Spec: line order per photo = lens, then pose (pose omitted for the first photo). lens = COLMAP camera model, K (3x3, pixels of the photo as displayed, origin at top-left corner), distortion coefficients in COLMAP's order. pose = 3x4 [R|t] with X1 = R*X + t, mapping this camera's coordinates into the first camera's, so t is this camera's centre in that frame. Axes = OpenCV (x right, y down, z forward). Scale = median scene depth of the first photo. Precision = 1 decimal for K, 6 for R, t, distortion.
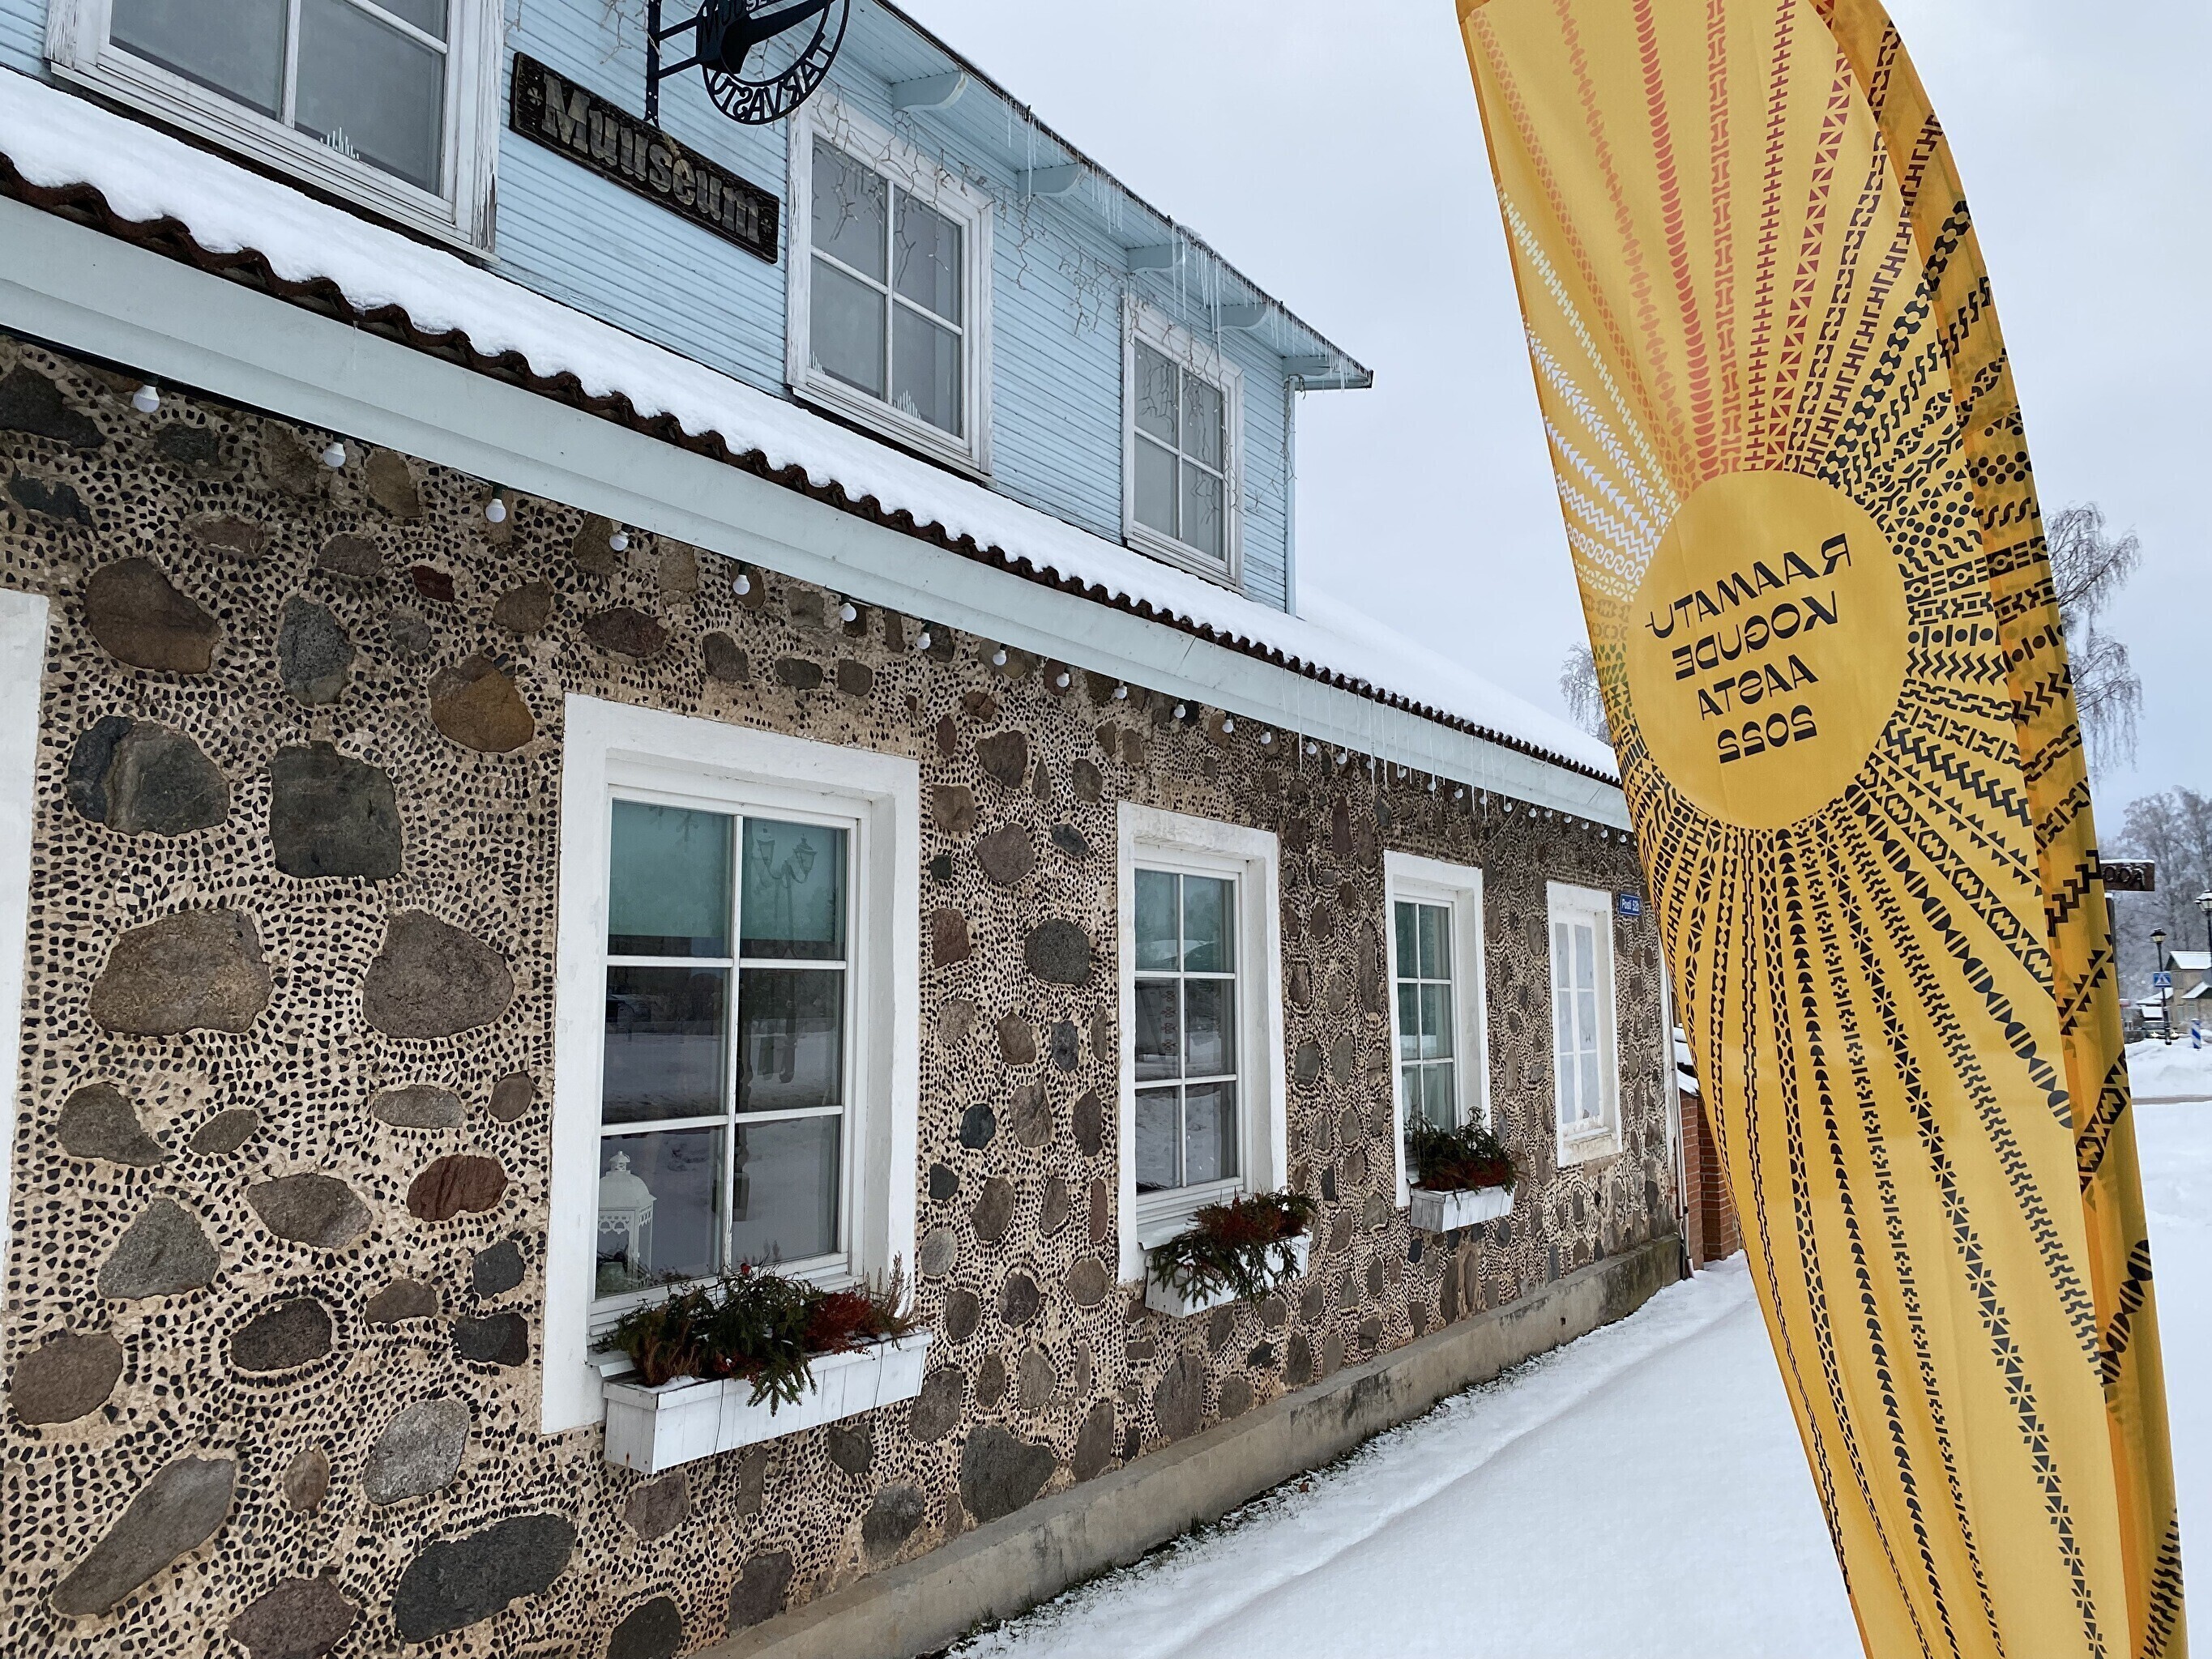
lens RADIAL K [[1686.9, 0, 1123.6], [0, 1686.9, 803.1], [0, 0, 1]] dist [0.054288, -0.051438]
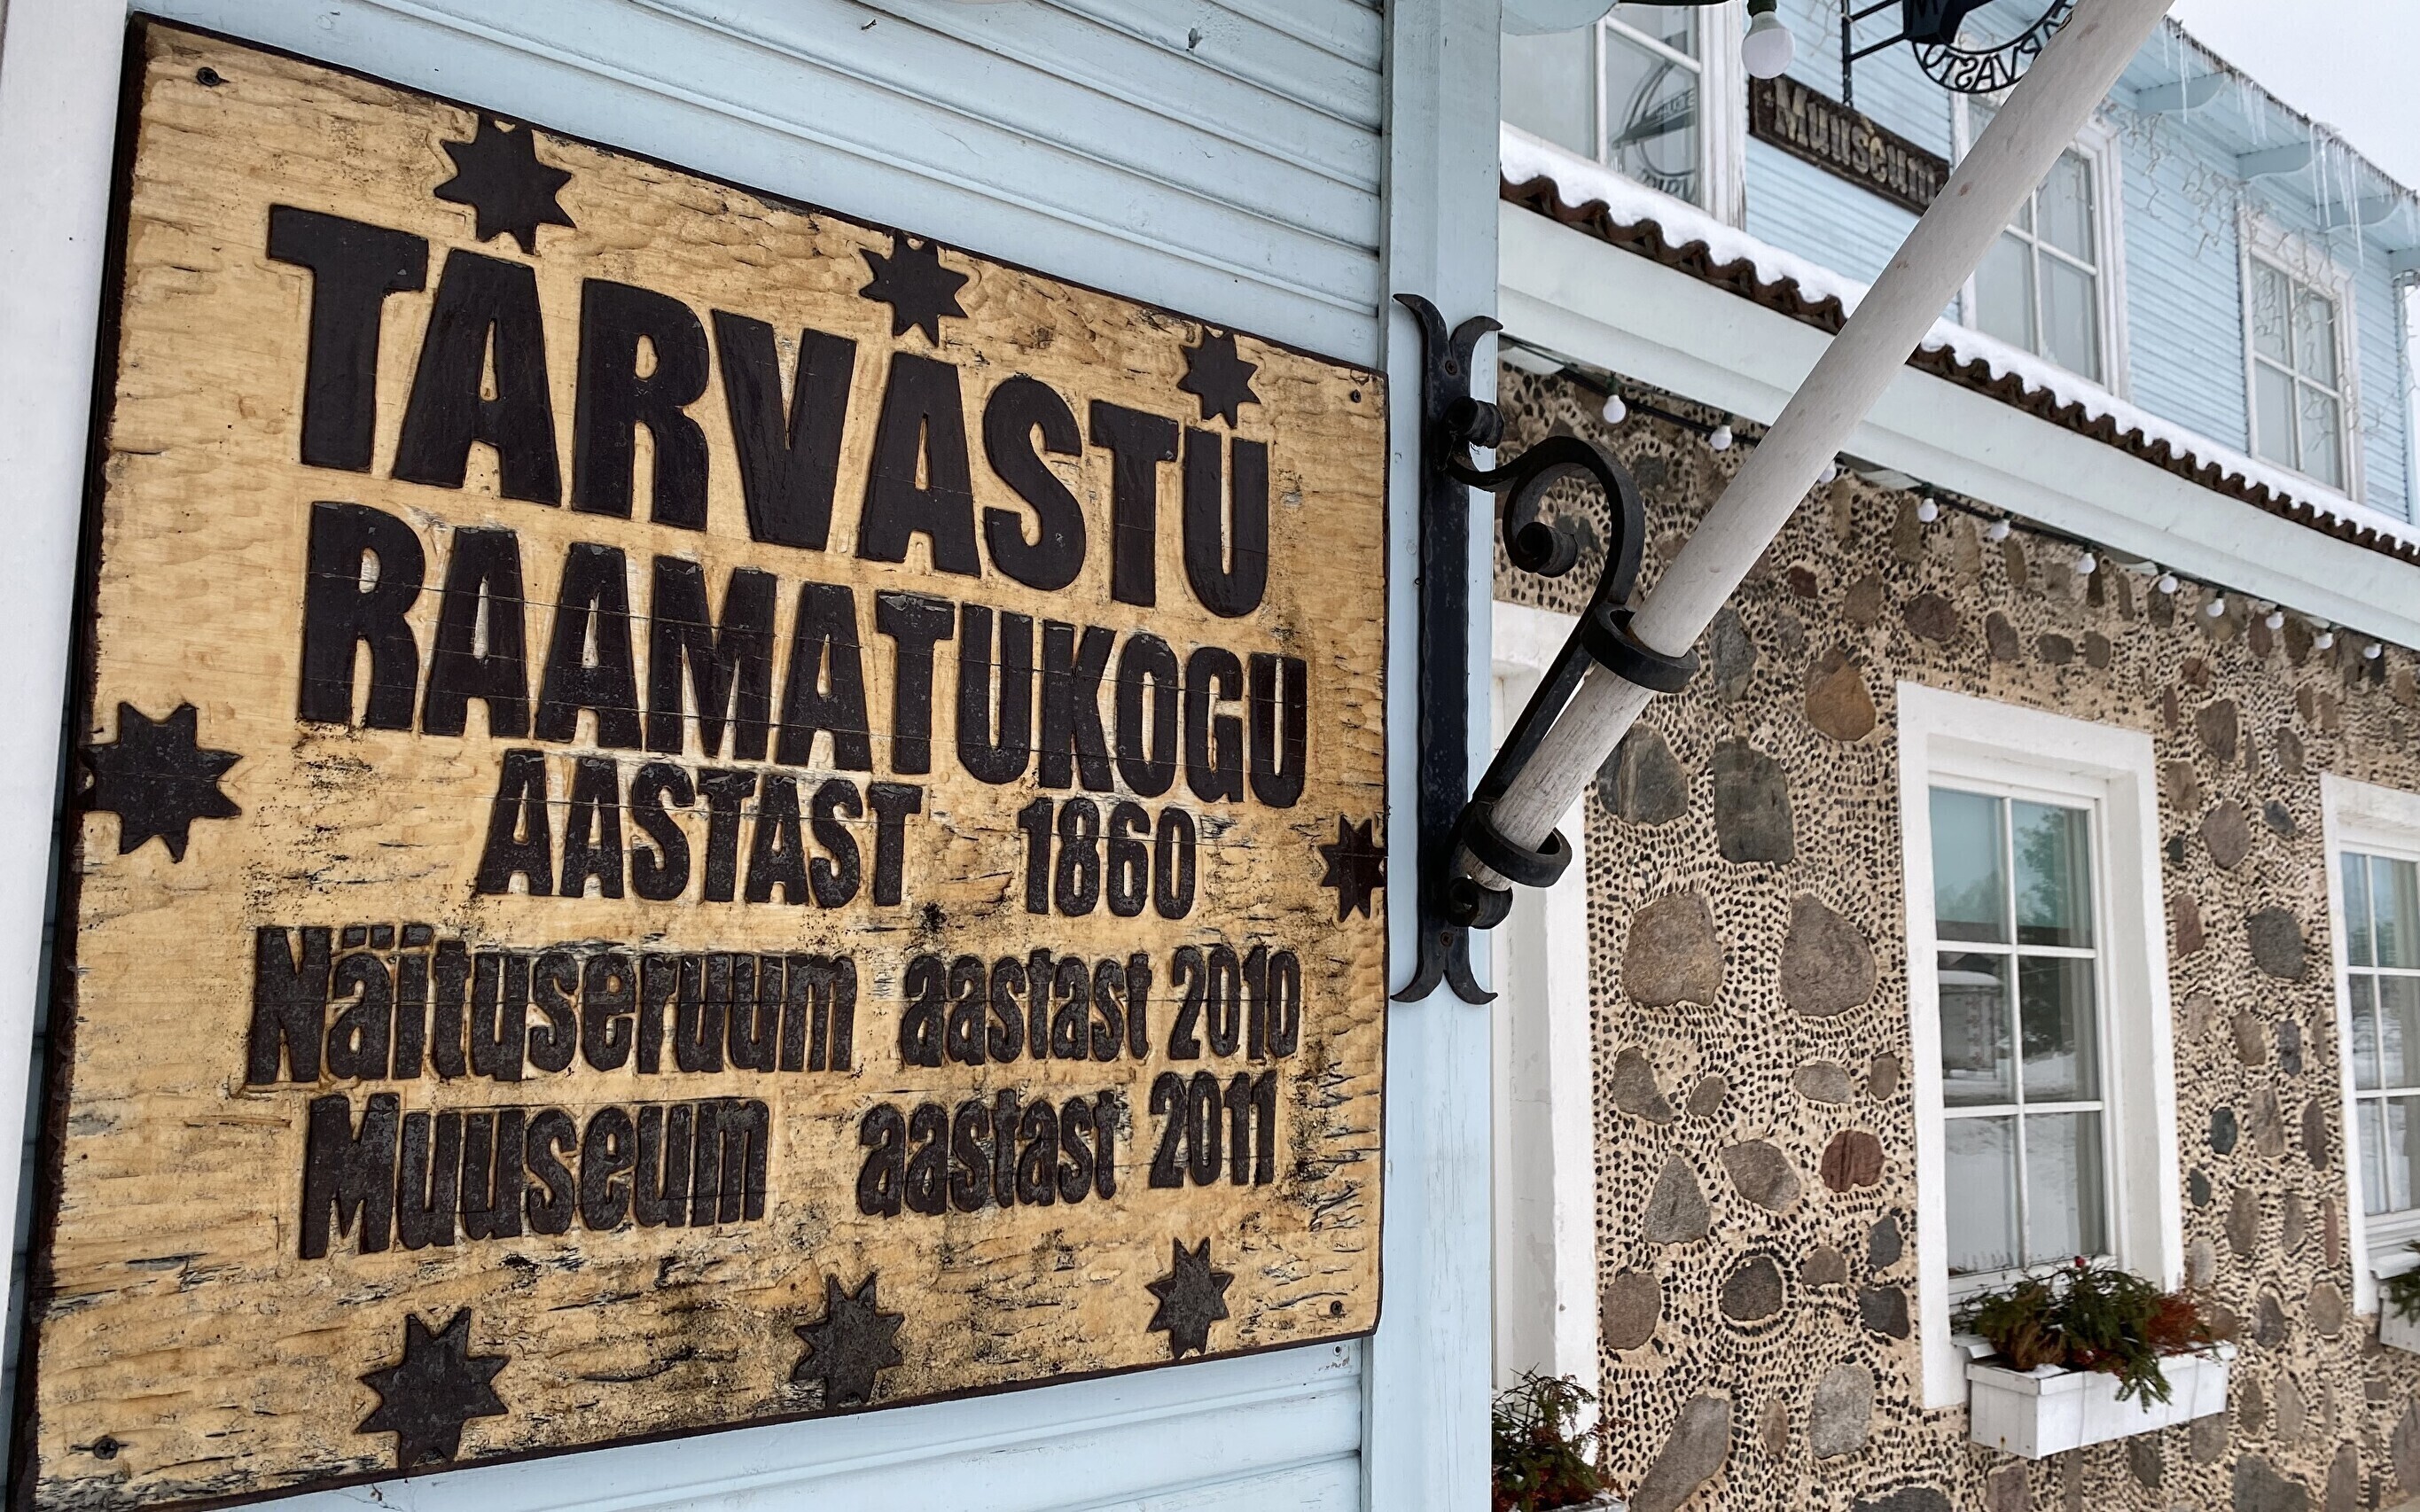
lens RADIAL K [[1870.9, 0, 1266.9], [0, 1870.9, 756.6], [0, 0, 1]] dist [0.039162, -0.054029]
pose [[0.948734, -0.030686, -0.314583, -0.363464], [0.025702, 0.999470, -0.019980, -0.007128], [0.315030, 0.010870, 0.949020, -0.203464]]
